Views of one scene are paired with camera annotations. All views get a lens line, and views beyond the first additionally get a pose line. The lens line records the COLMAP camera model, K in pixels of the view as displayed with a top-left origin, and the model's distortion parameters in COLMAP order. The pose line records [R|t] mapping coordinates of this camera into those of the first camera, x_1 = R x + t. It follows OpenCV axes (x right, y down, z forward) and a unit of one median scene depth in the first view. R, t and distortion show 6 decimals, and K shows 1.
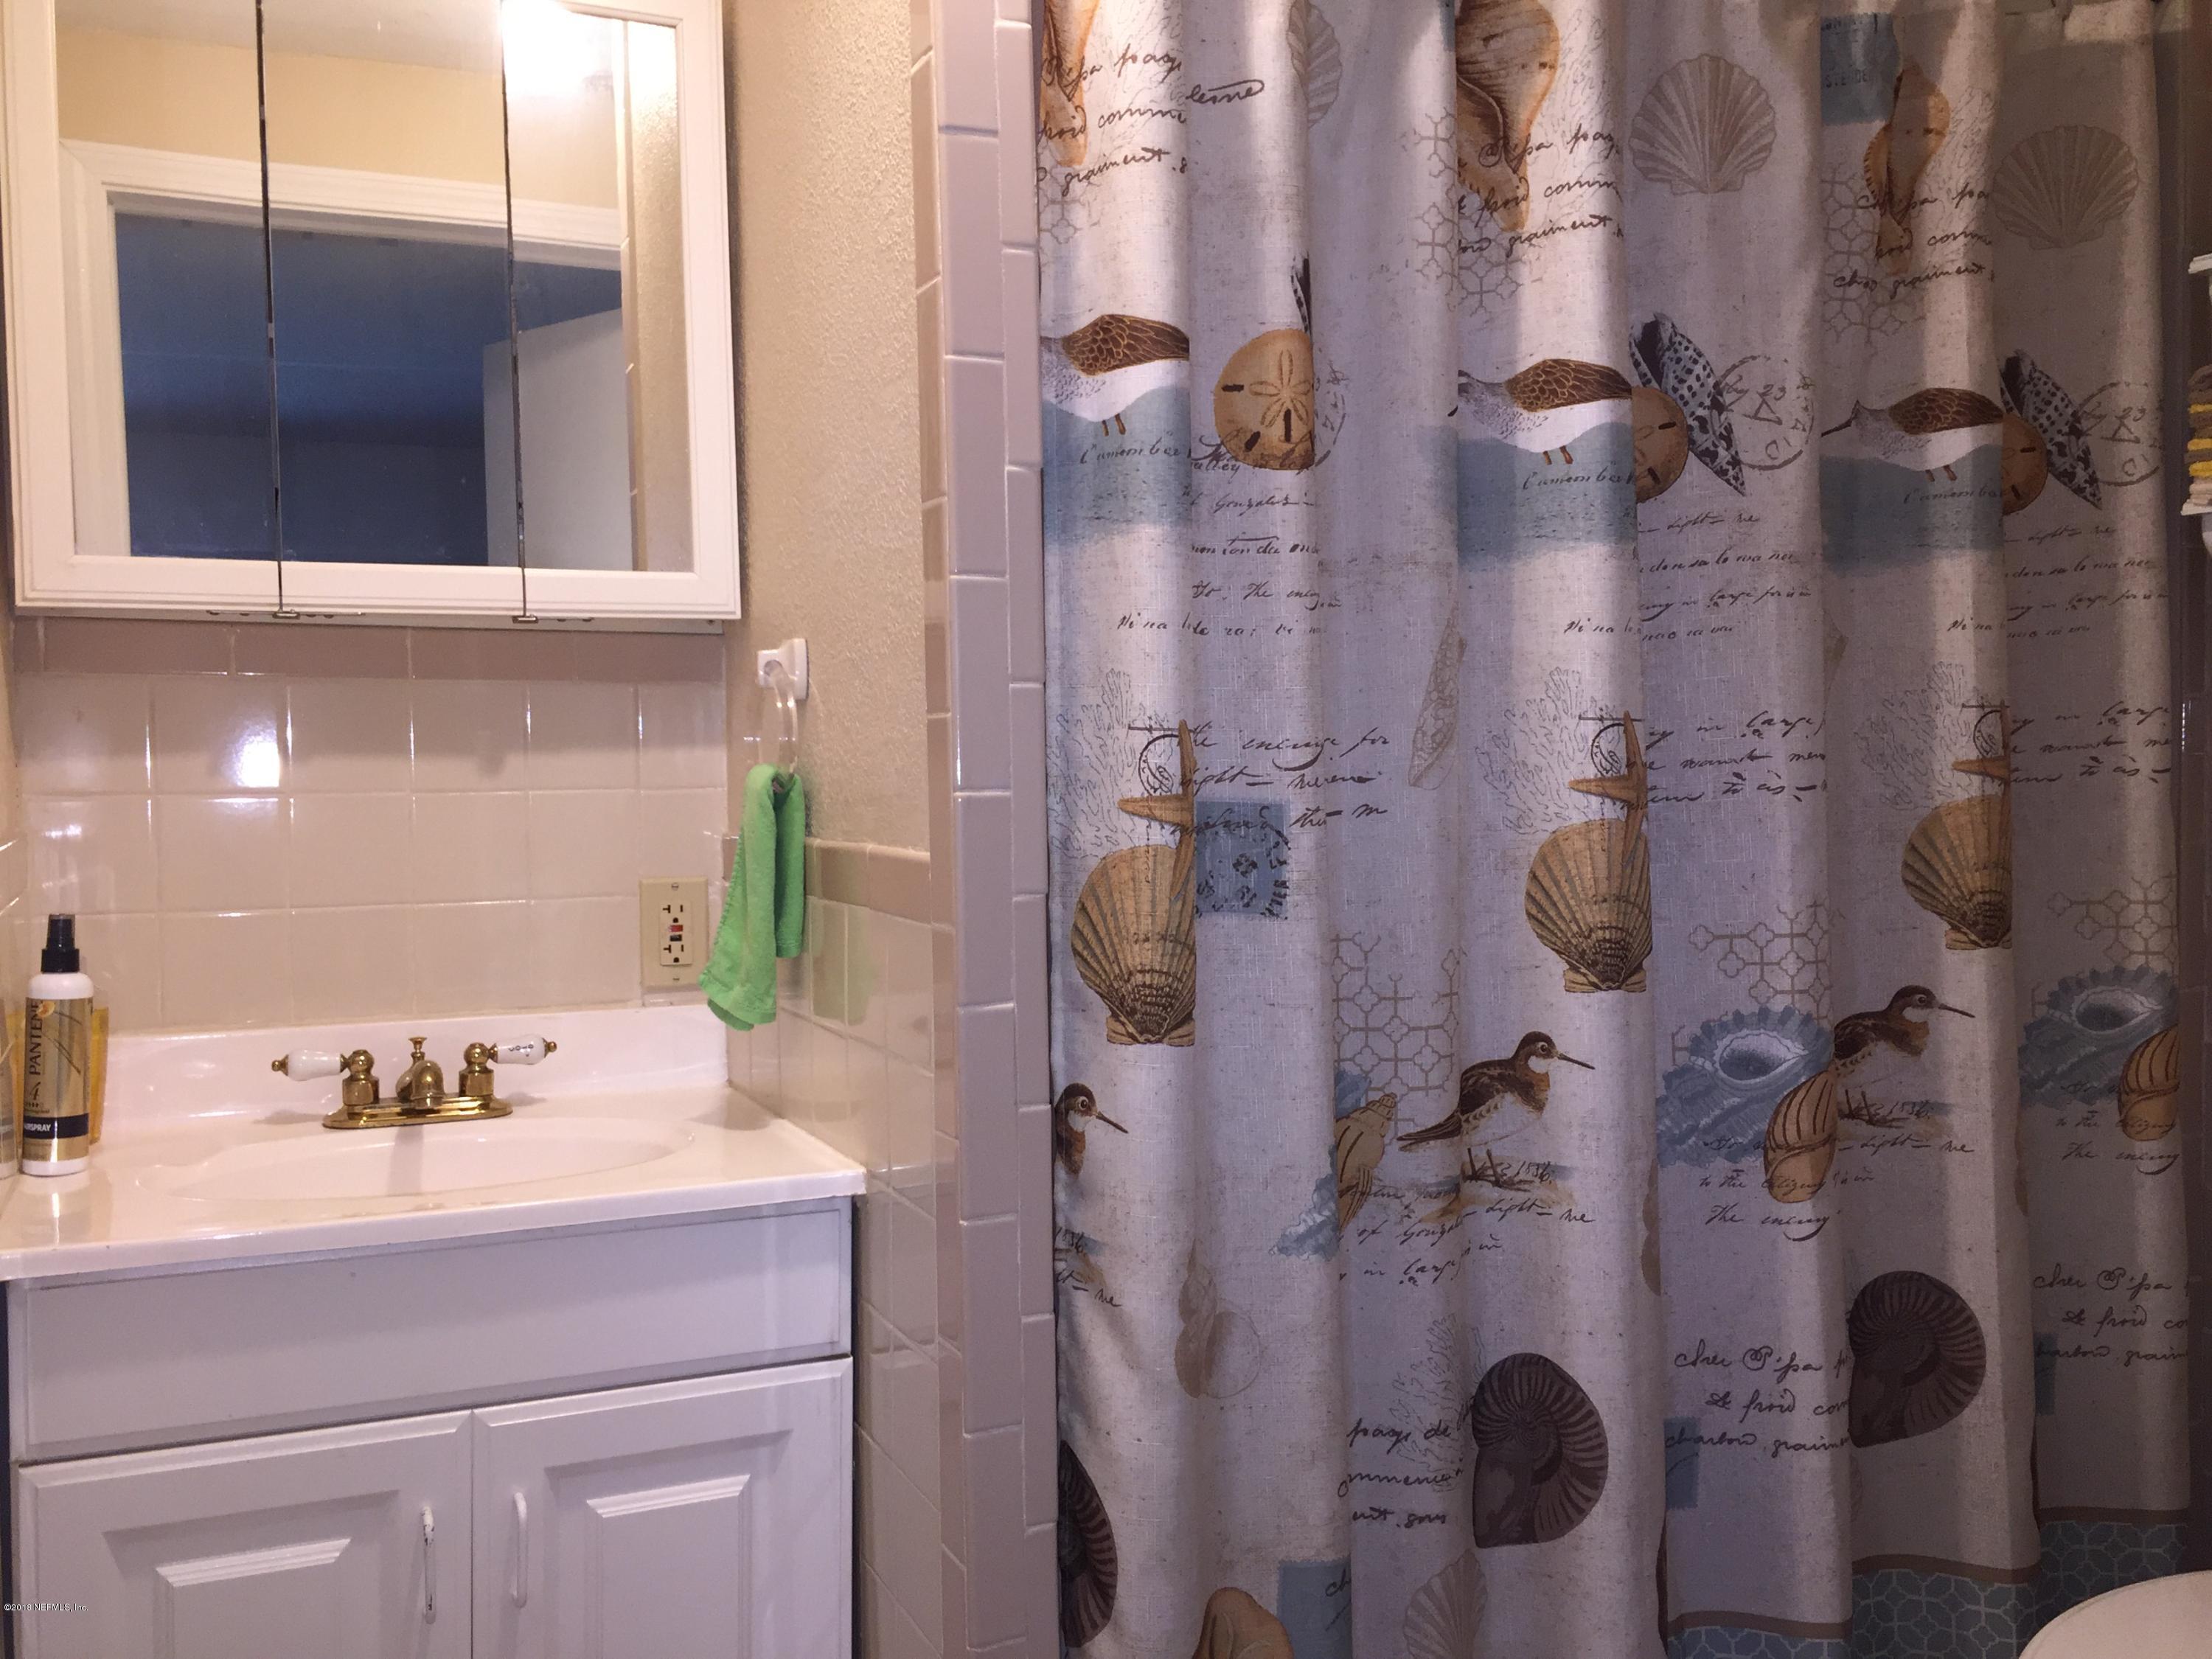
lens RADIAL K [[1882.8, 0, 1125.8], [0, 1882.8, 847.0], [0, 0, 1]] dist [0.077538, -0.096993]
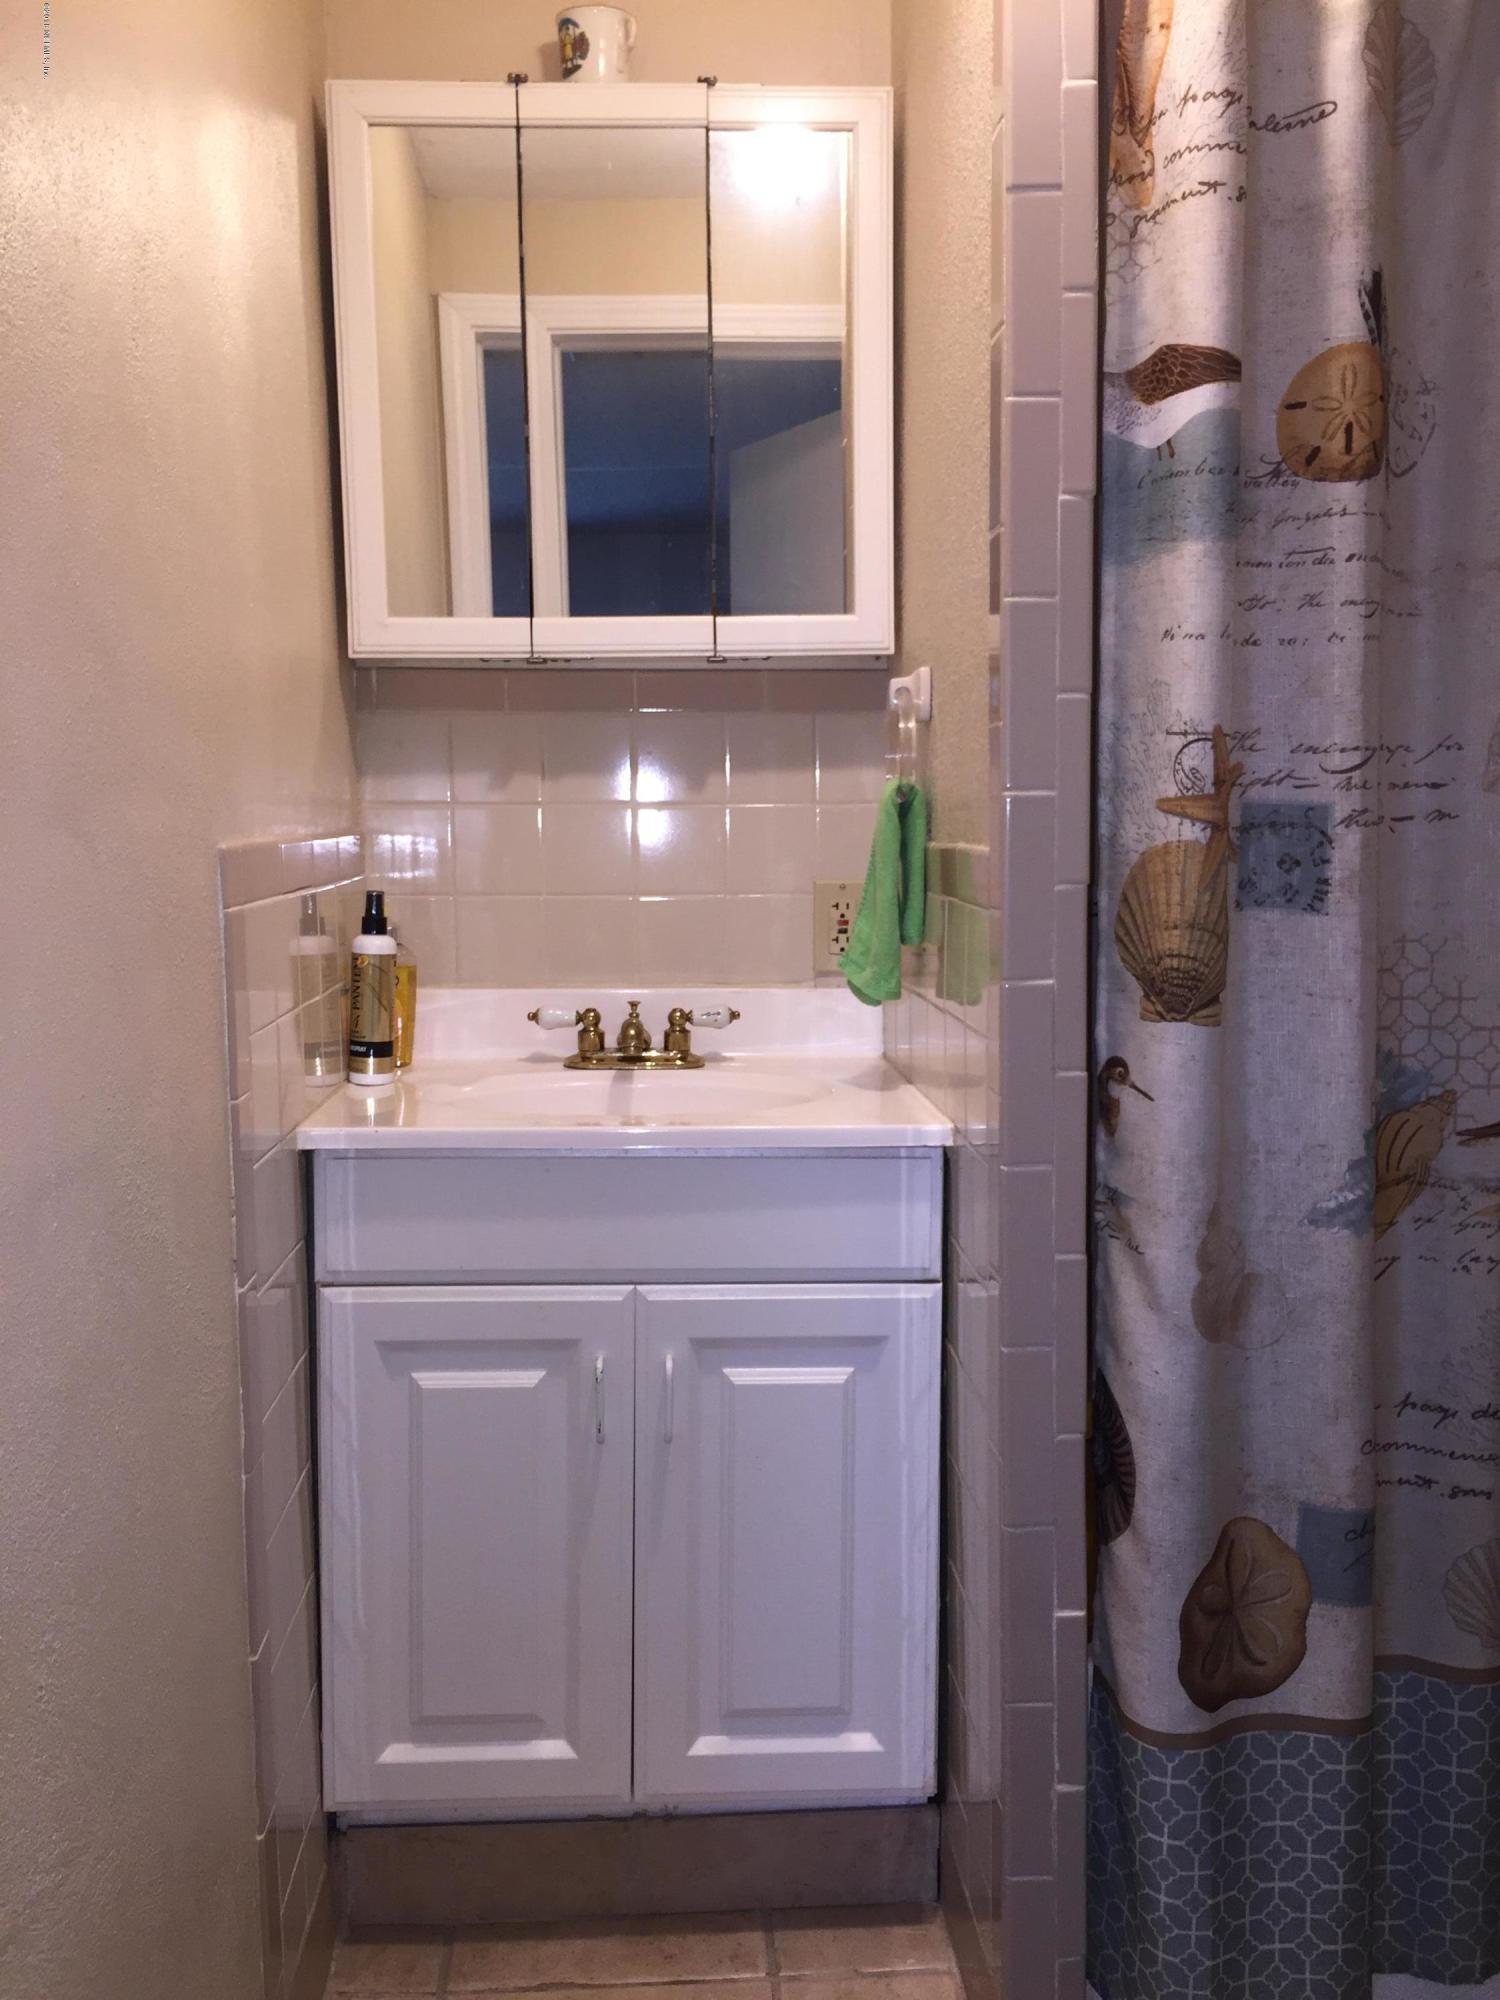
lens RADIAL K [[1702.3, 0, 768.1], [0, 1702.3, 1005.4], [0, 0, 1]] dist [0.077538, -0.096993]
pose [[0.931087, 0.043813, -0.362156, 0.141967], [-0.019740, 0.997358, 0.069908, 0.027557], [0.364262, -0.057941, 0.929492, -0.015113]]
